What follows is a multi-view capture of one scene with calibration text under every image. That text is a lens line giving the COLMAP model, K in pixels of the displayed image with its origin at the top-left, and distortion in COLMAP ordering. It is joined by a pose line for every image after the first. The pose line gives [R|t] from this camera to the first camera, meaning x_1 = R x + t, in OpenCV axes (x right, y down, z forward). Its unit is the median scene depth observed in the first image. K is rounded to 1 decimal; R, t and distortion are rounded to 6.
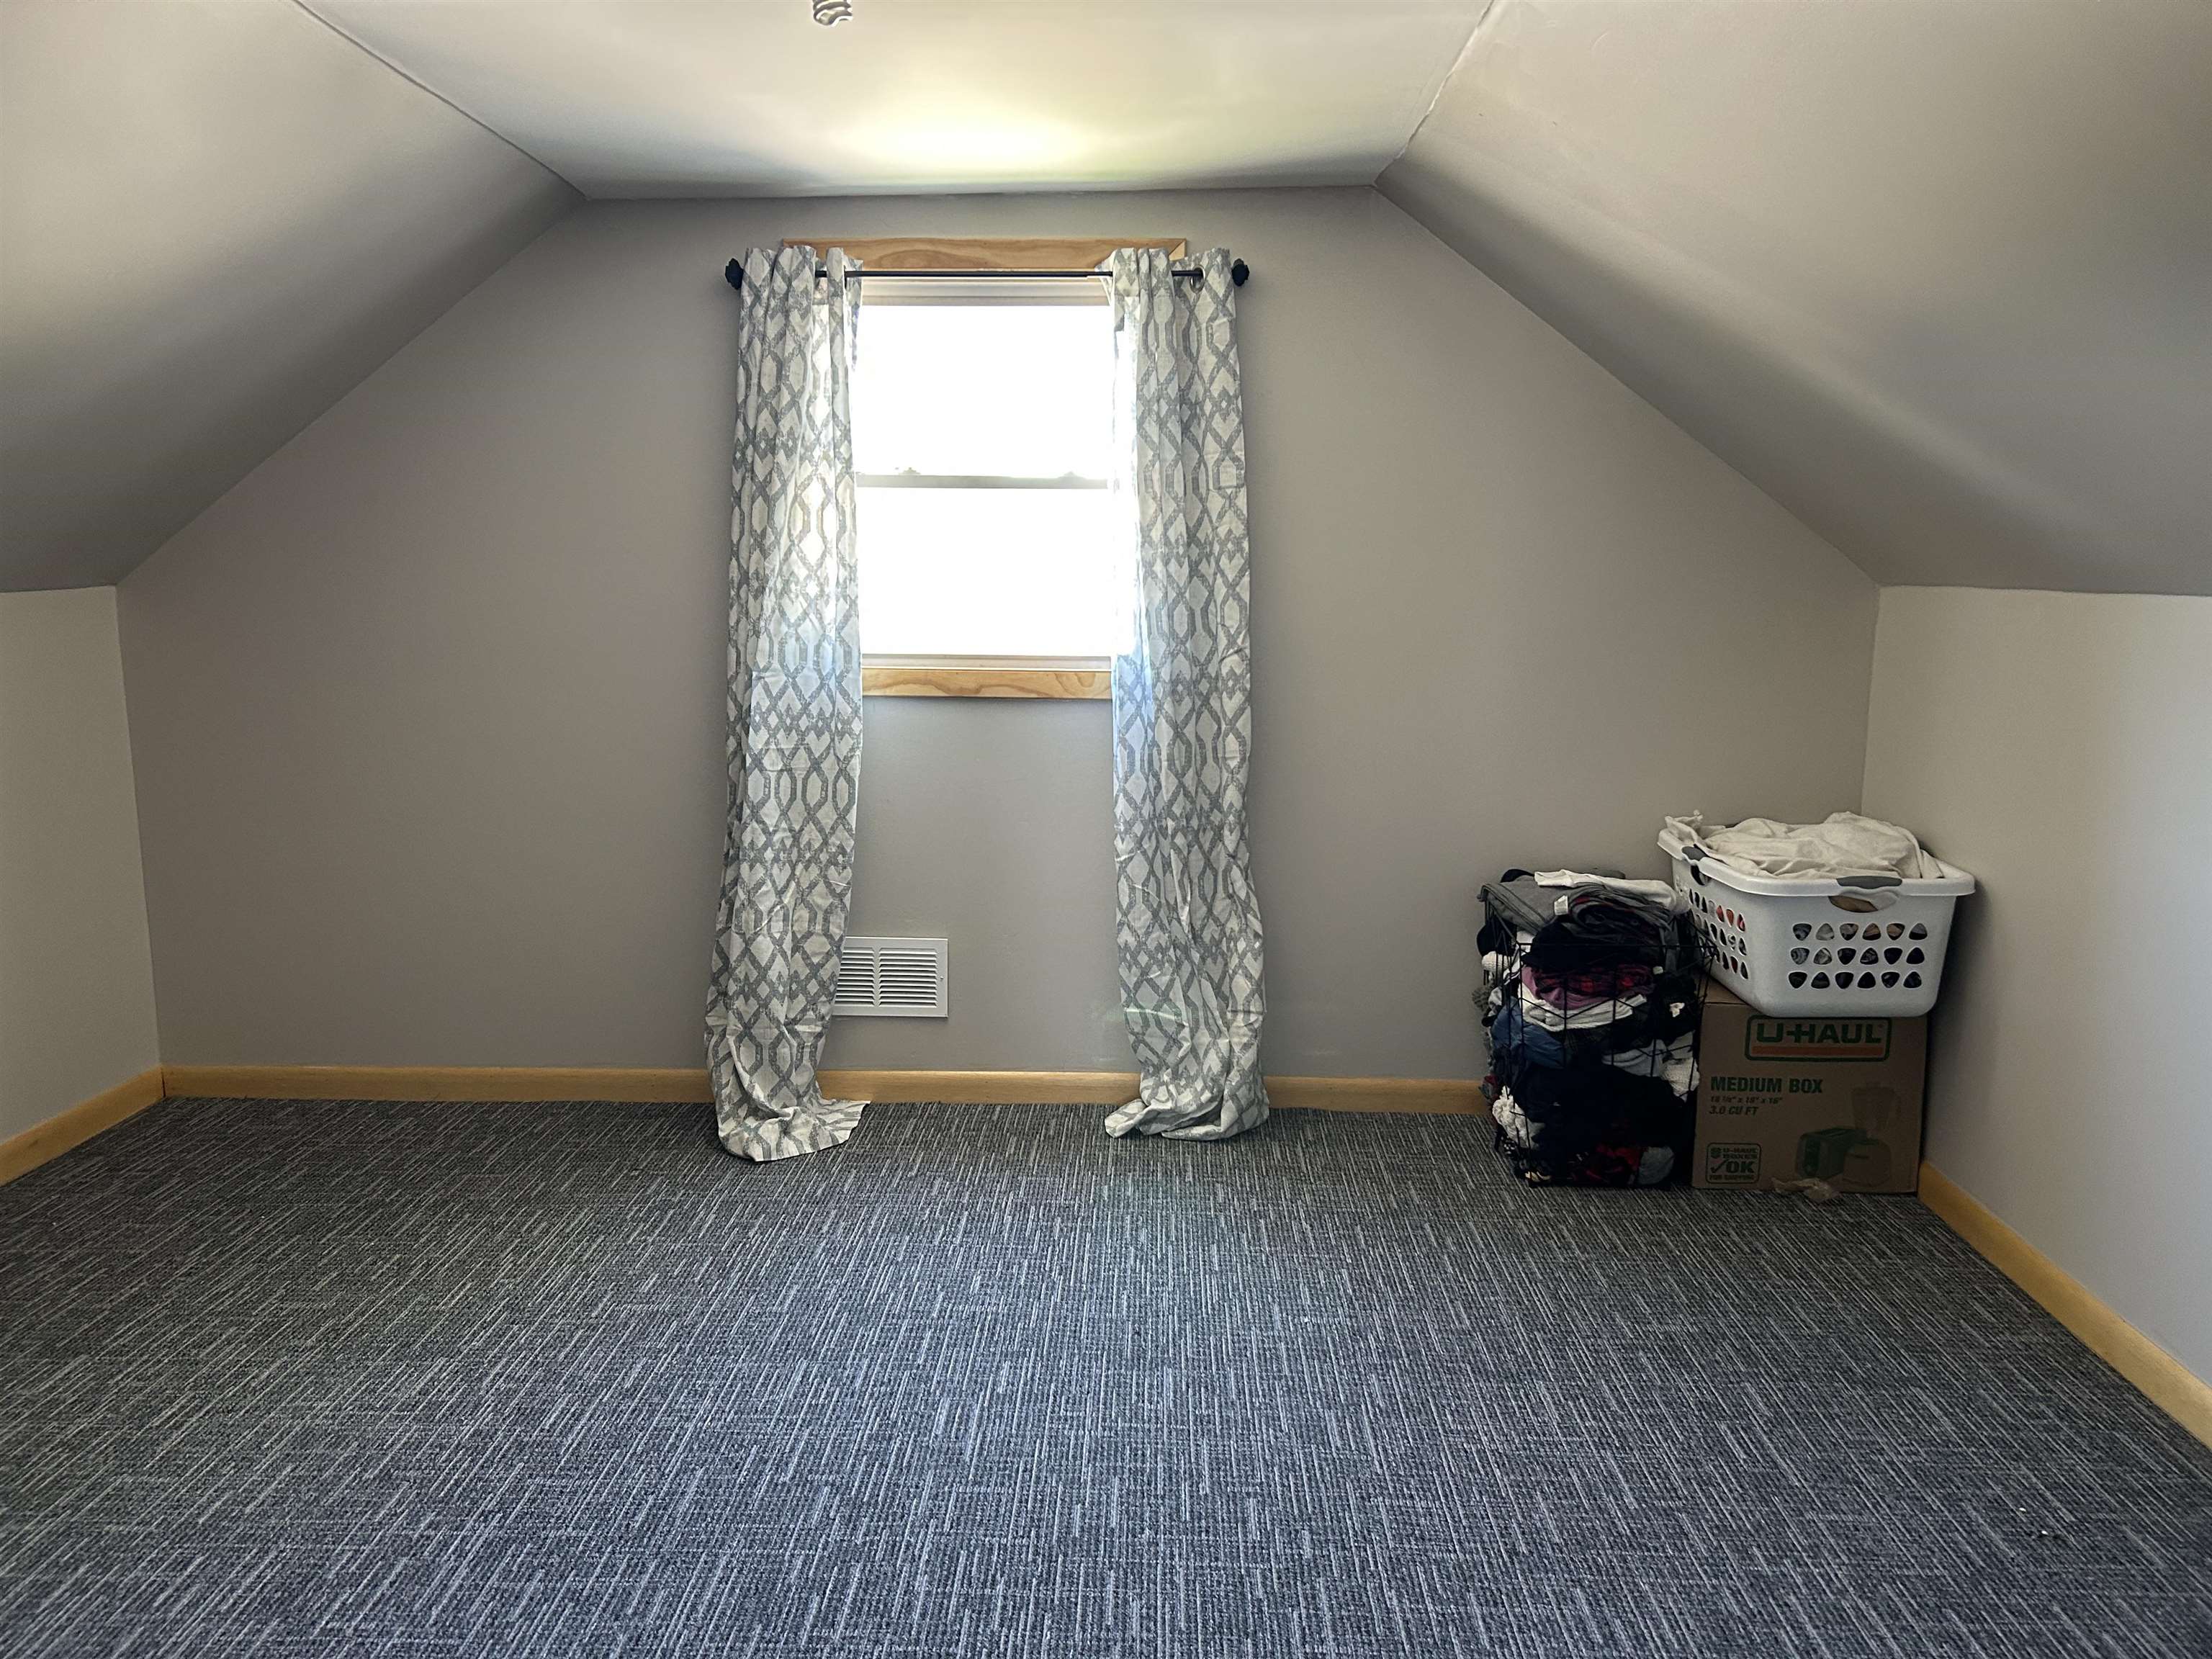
lens RADIAL K [[1676.6, 0, 1104.2], [0, 1676.6, 830.0], [0, 0, 1]] dist [0.008333, 0.002515]
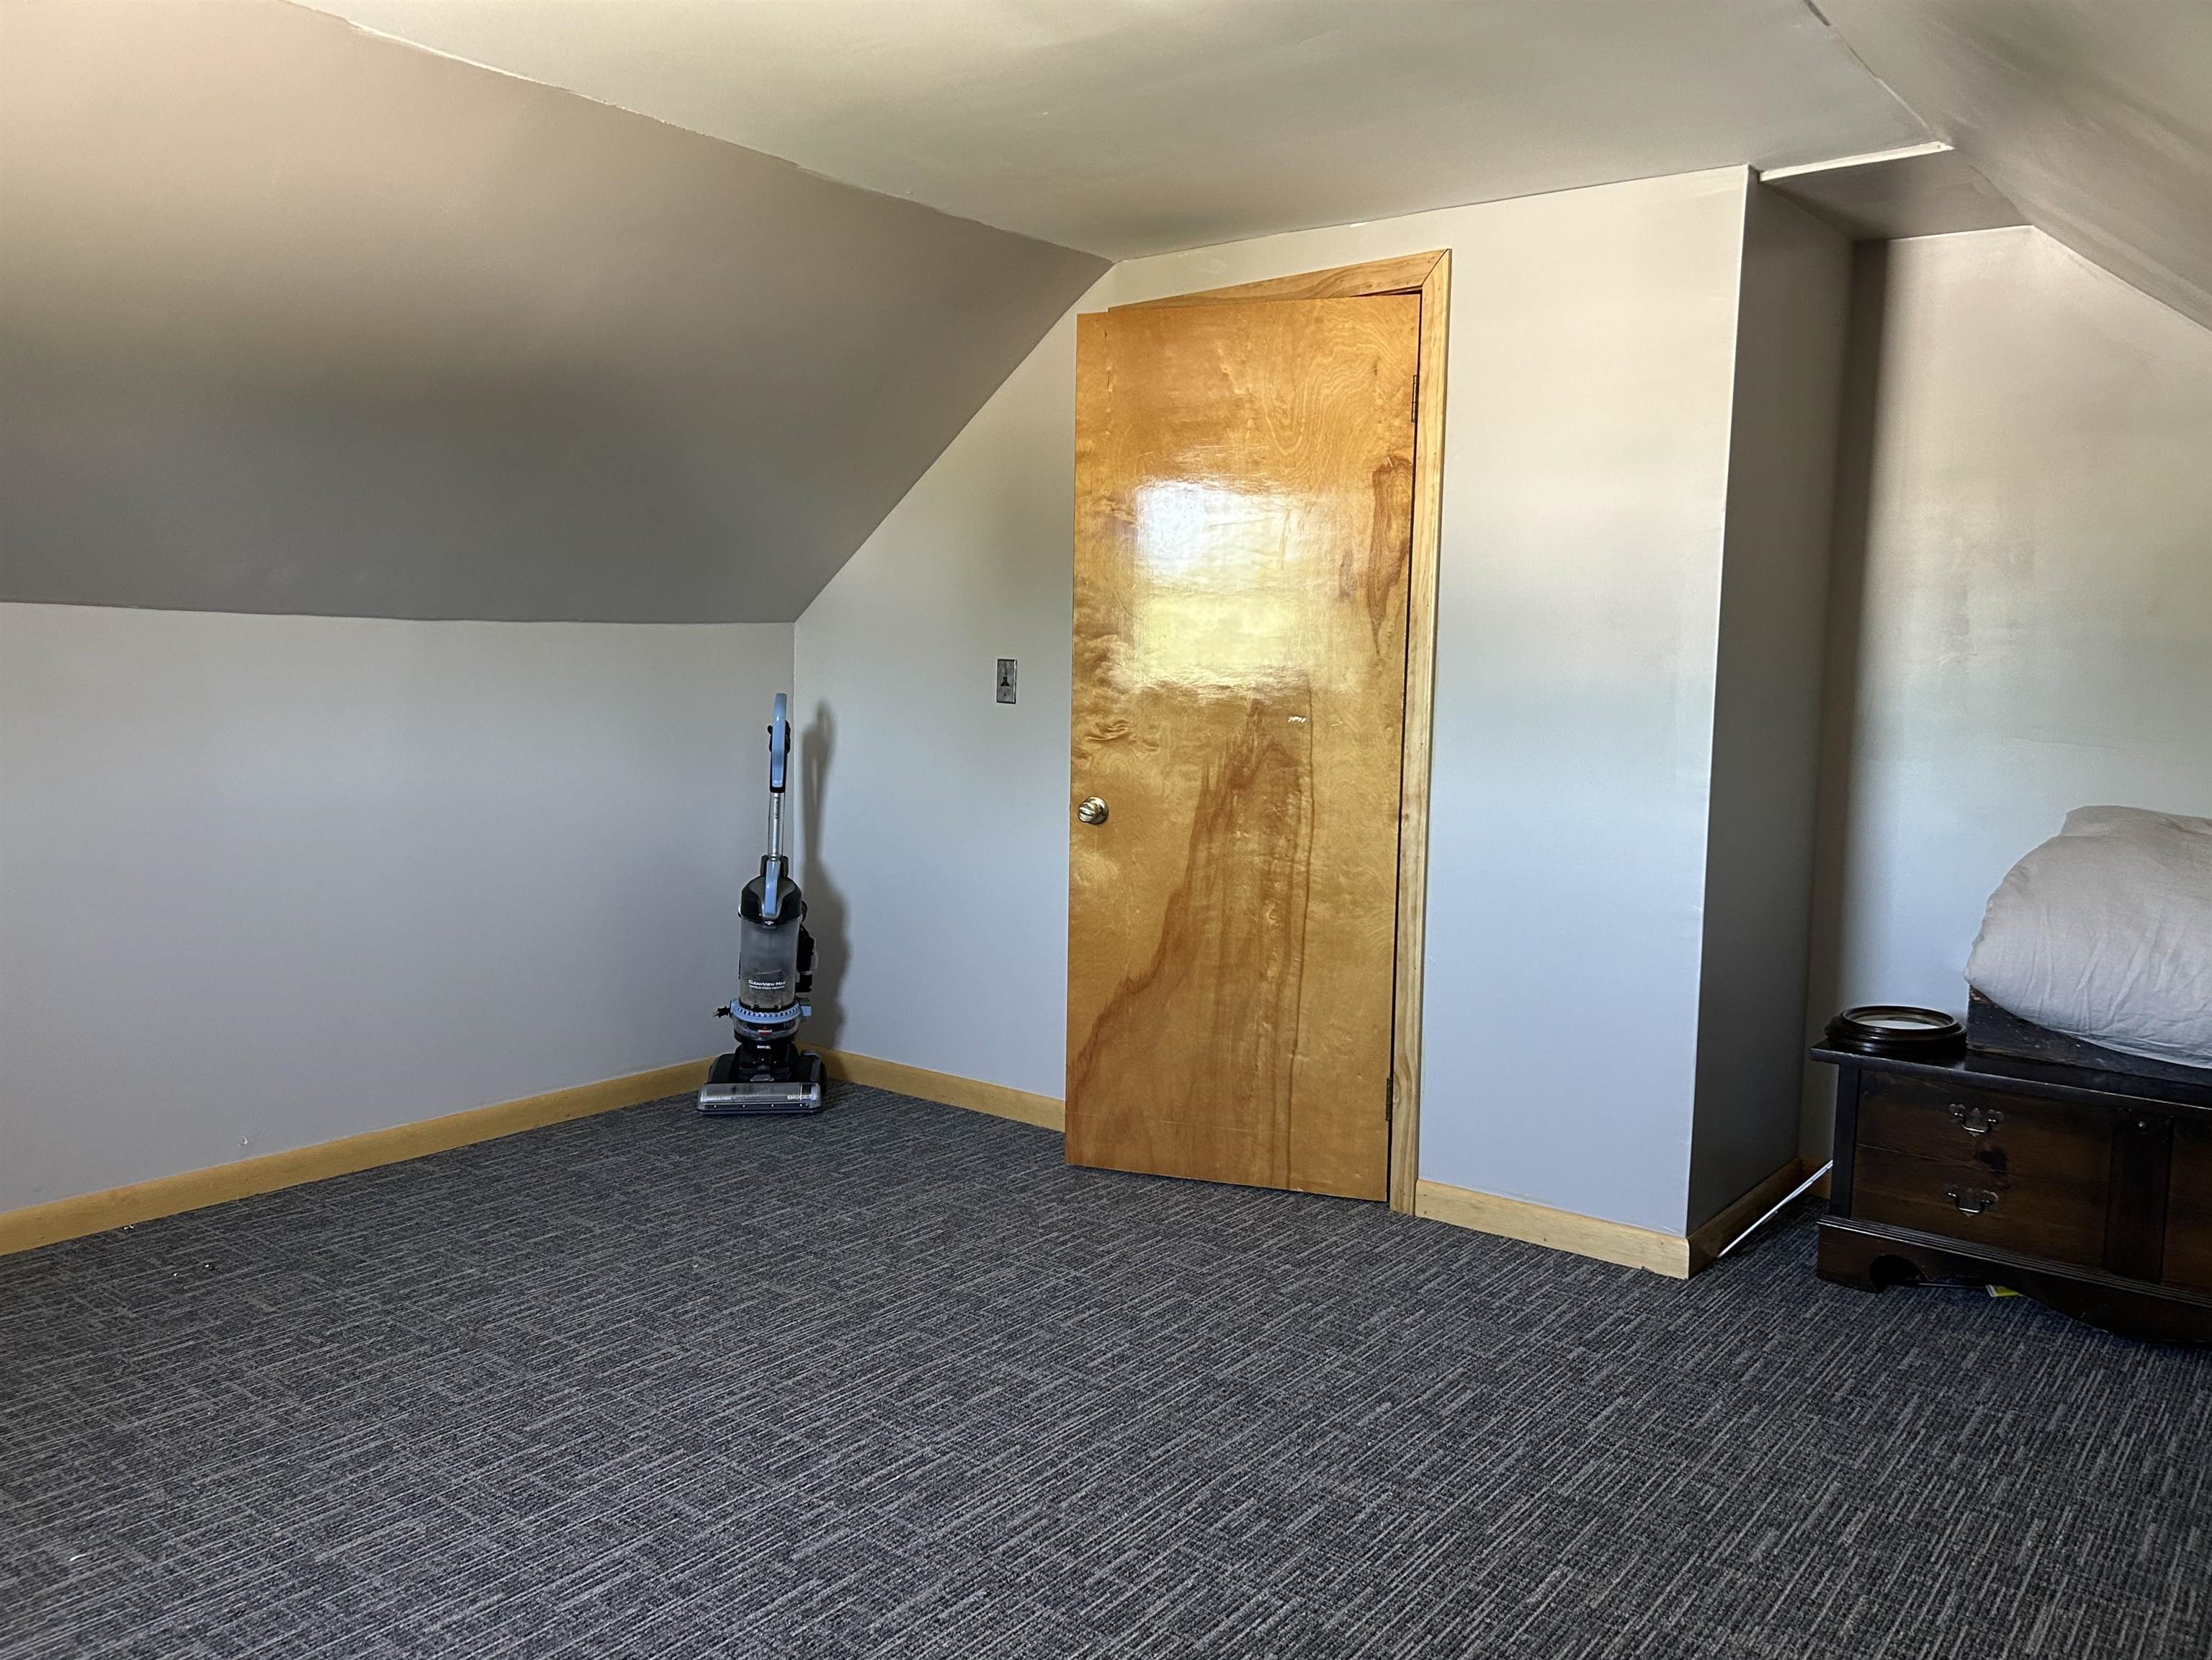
lens RADIAL K [[1676.9, 0, 1104.4], [0, 1676.9, 830.5], [0, 0, 1]] dist [0.008333, 0.002515]
pose [[-0.806312, -0.084102, 0.585481, -0.889752], [0.065840, 0.970927, 0.230142, -0.222532], [-0.587815, 0.224114, -0.777333, 1.669725]]
